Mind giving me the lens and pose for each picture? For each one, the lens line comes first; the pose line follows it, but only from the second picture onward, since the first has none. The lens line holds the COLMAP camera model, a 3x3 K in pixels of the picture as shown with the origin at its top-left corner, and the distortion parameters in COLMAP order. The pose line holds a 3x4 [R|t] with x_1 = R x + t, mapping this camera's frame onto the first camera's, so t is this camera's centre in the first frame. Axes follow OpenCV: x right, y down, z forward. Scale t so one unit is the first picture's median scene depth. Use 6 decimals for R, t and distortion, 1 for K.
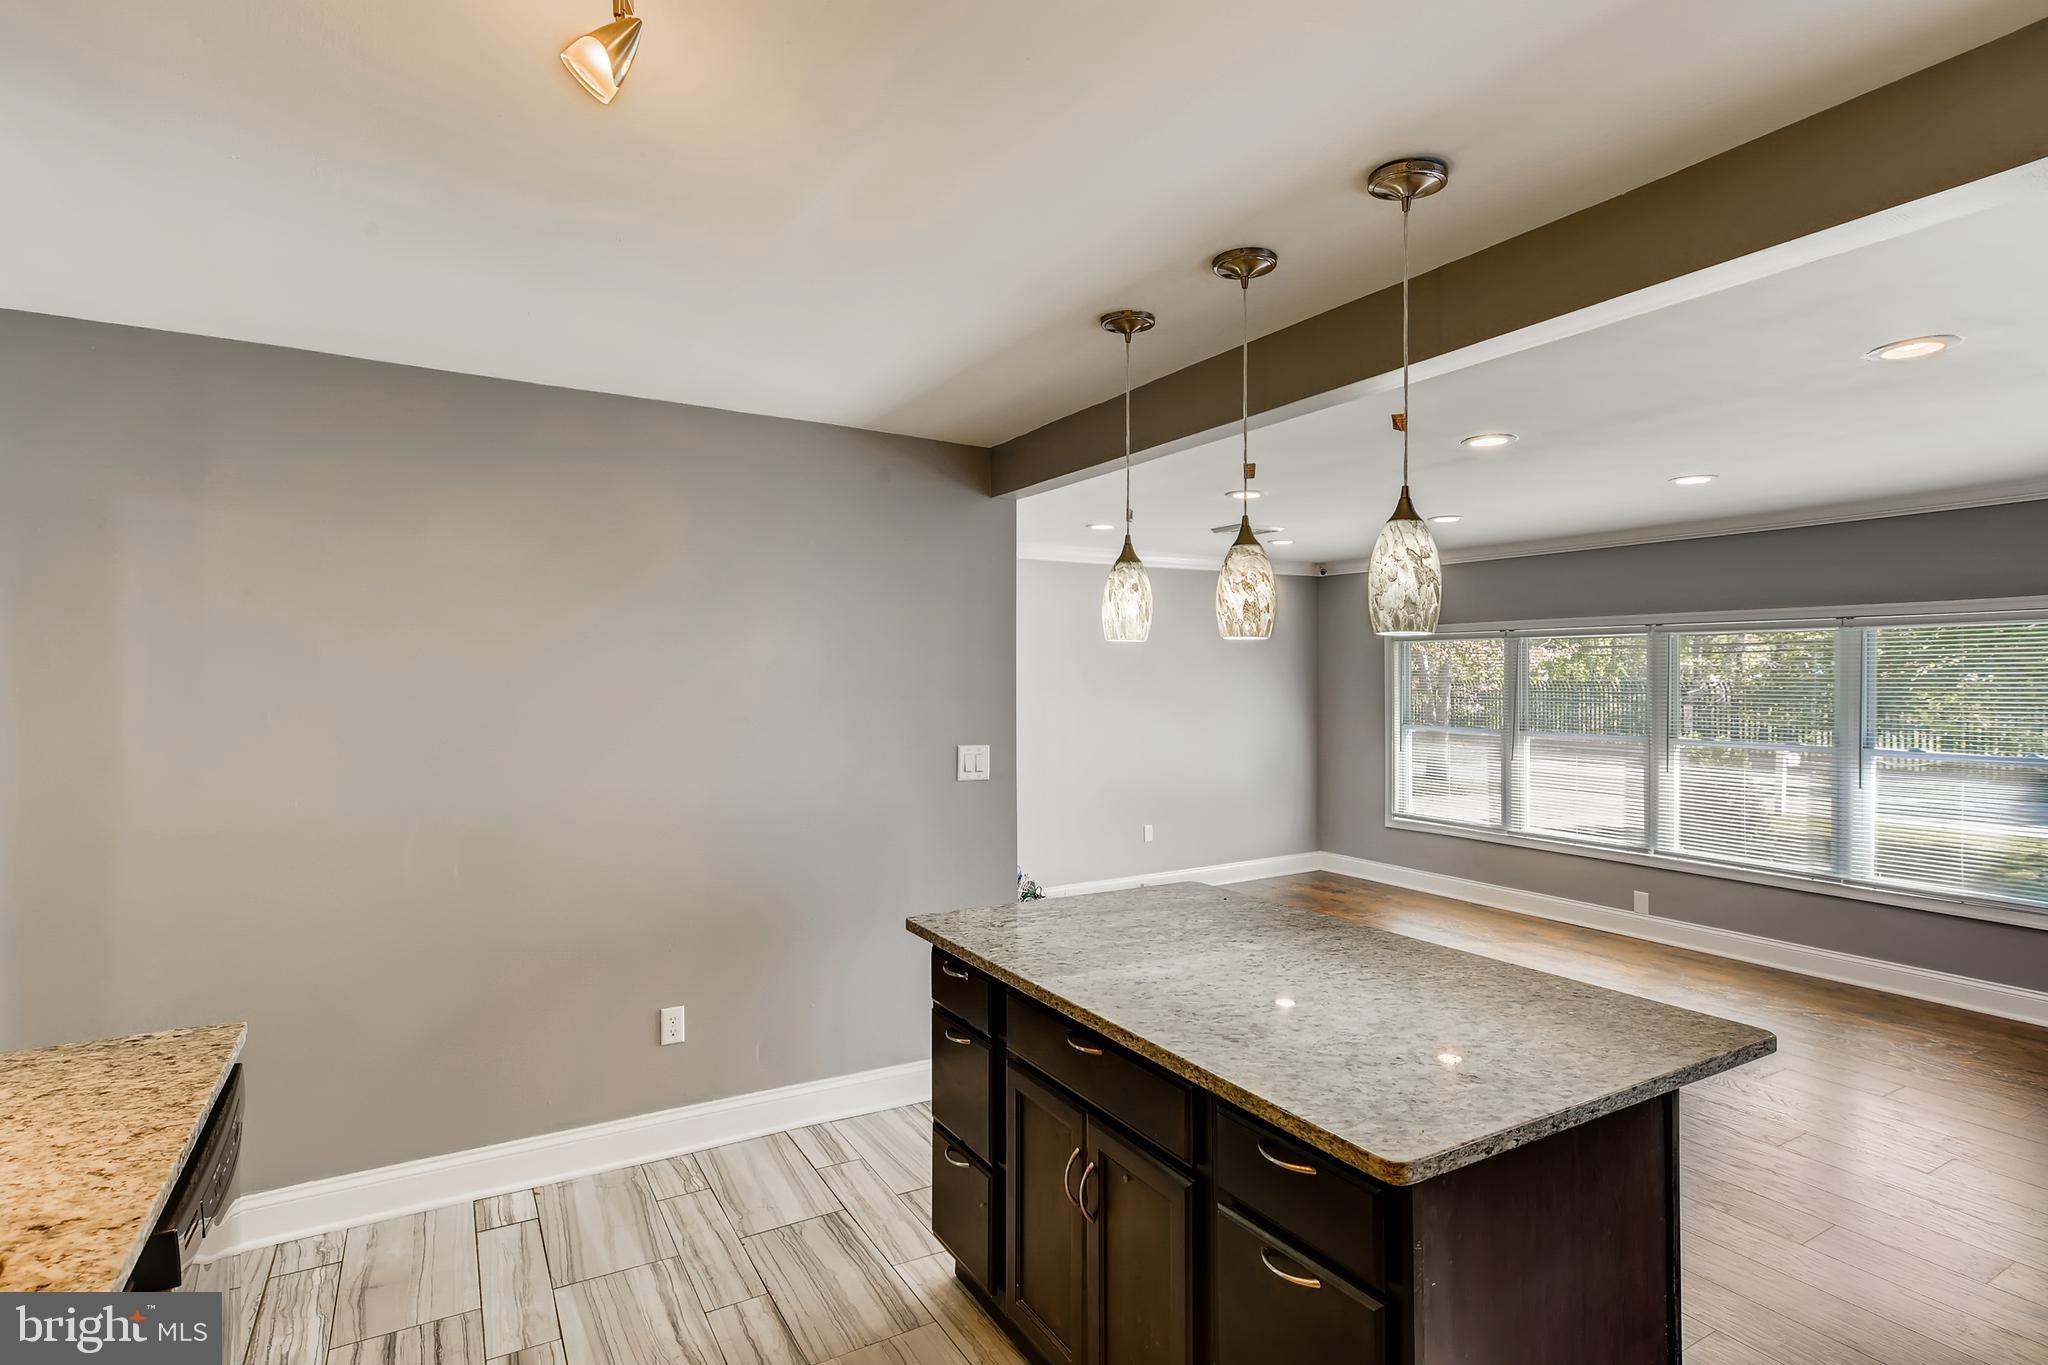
lens RADIAL K [[1018.7, 0, 1024.0], [0, 1018.7, 682.5], [0, 0, 1]] dist [-0.000239, 0.000809]
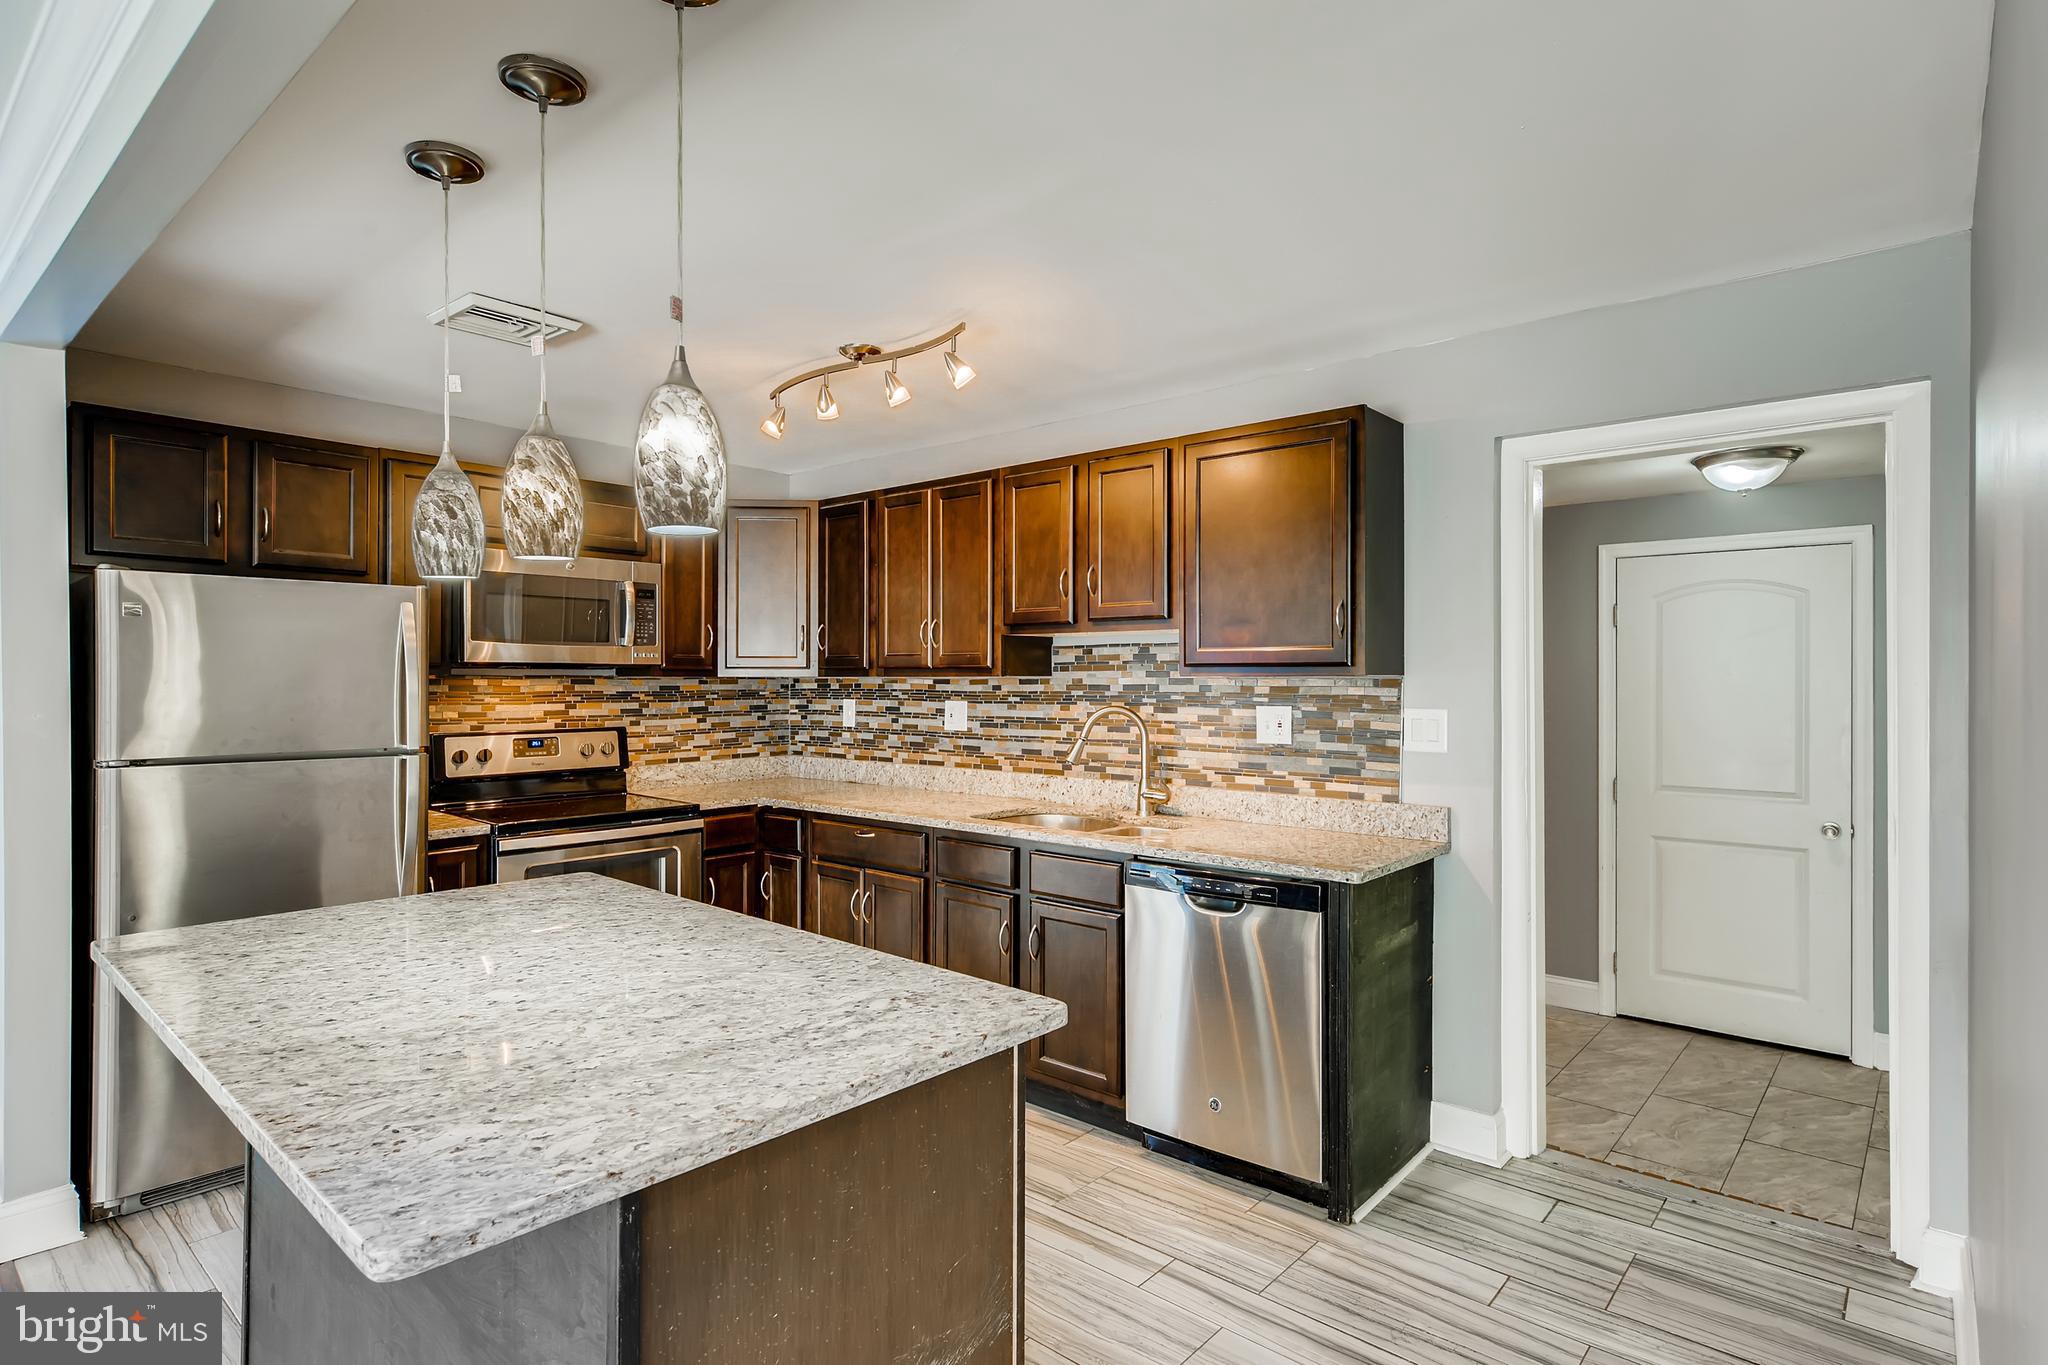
lens RADIAL K [[1071.1, 0, 1024.0], [0, 1071.1, 682.5], [0, 0, 1]] dist [-0.000839, -0.000110]
pose [[-0.948346, 0.001153, -0.317235, 0.051410], [-0.002232, 0.999944, 0.010306, 0.017905], [0.317229, 0.010481, -0.948291, 0.768738]]
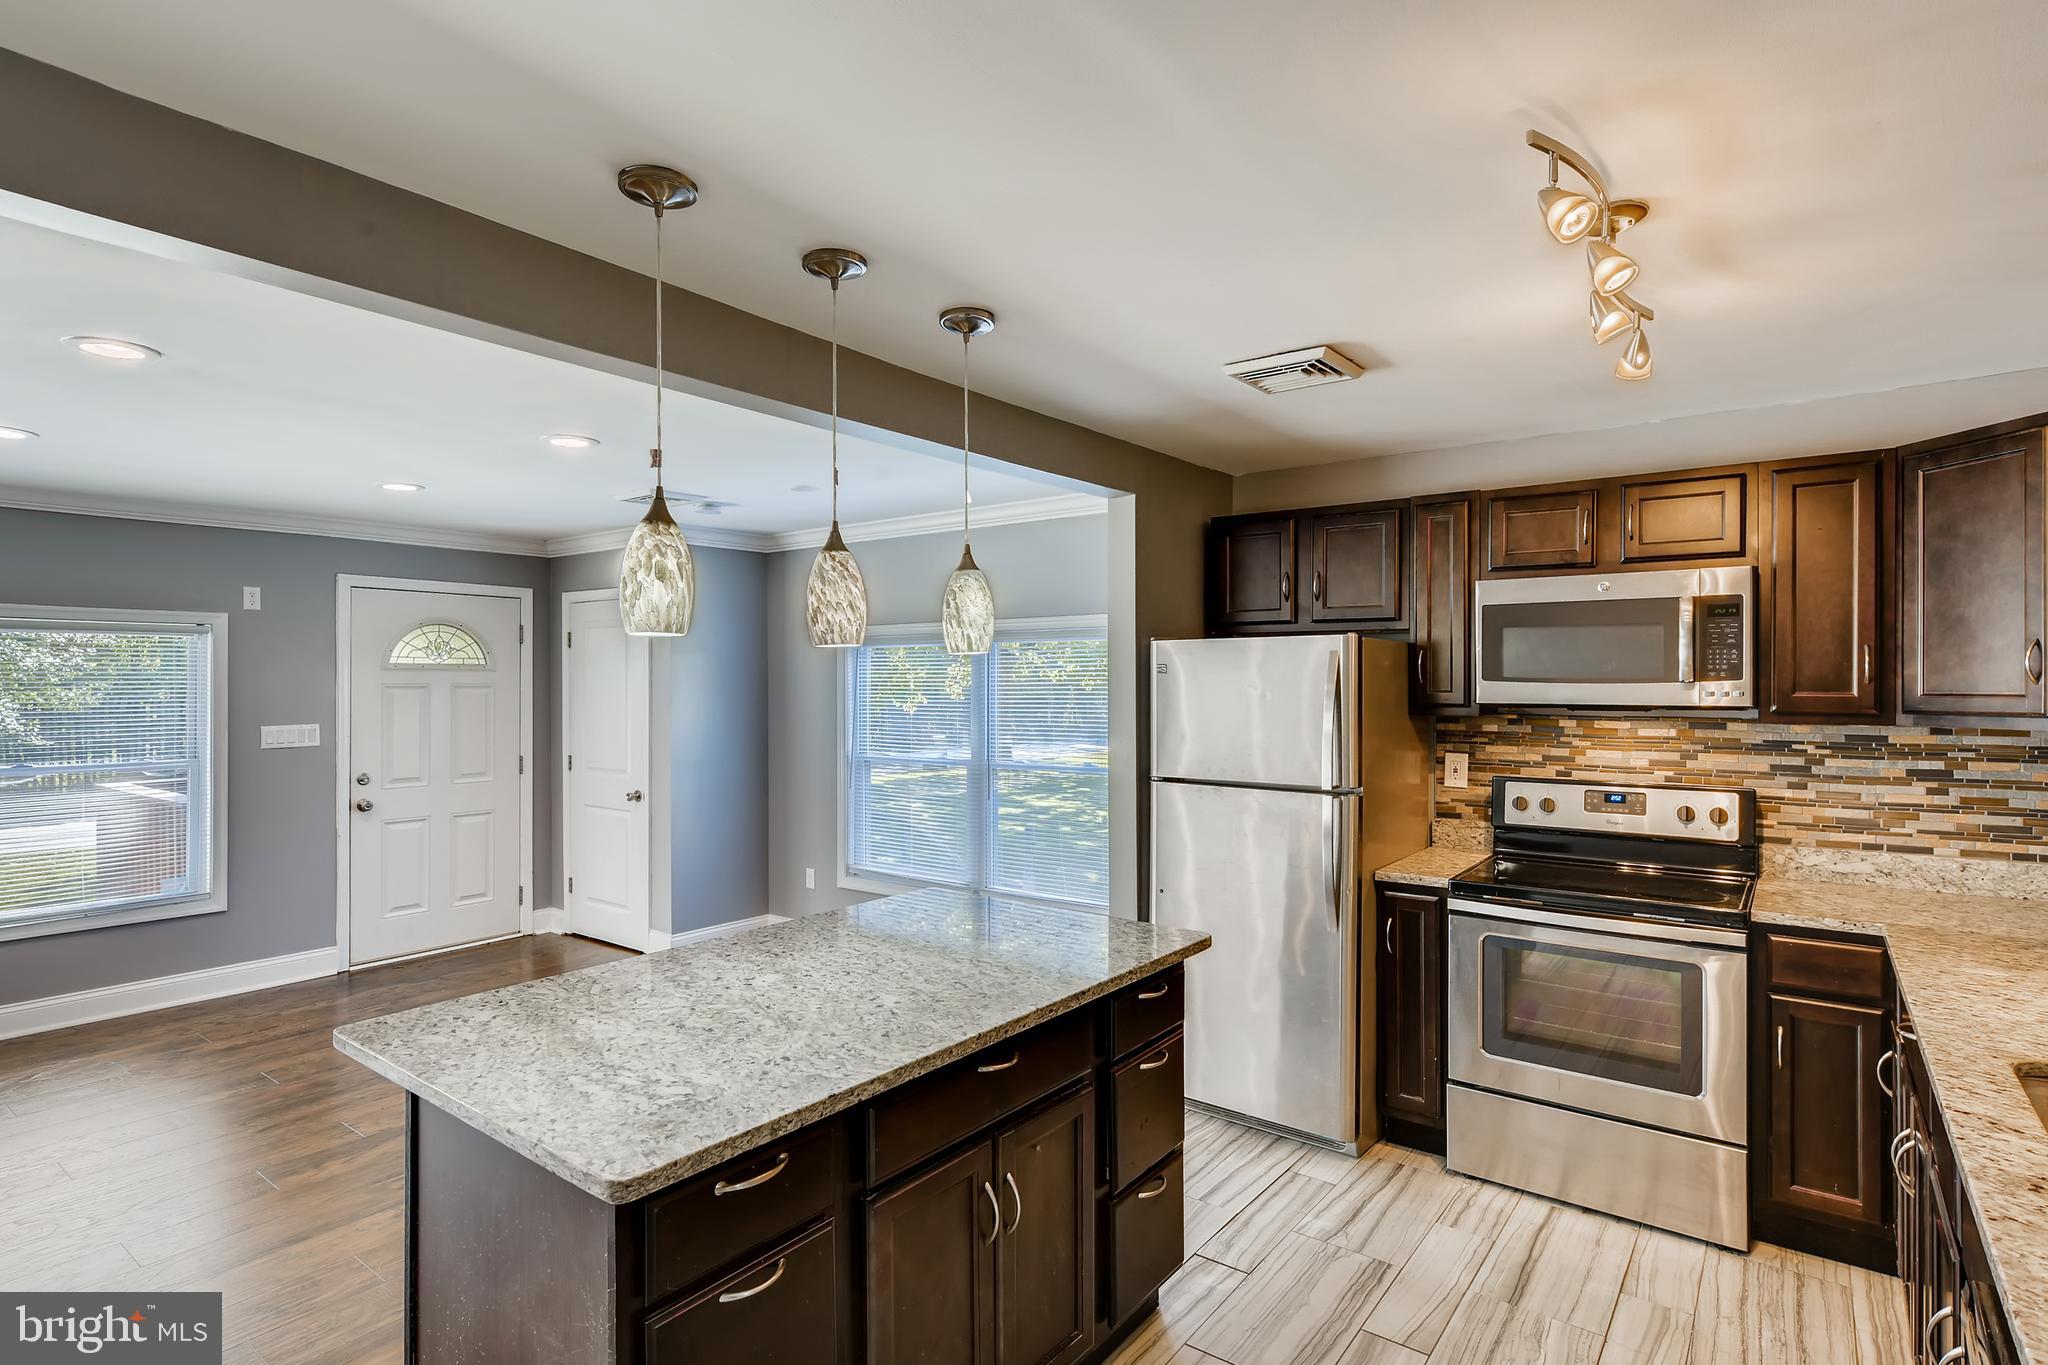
lens RADIAL K [[1036.0, 0, 1024.0], [0, 1036.0, 682.5], [0, 0, 1]] dist [0.001277, 0.000656]
pose [[-0.373460, 0.002283, 0.927644, -0.313404], [0.006916, 0.999976, 0.000323, -0.002434], [-0.927621, 0.006536, -0.373467, 0.487452]]
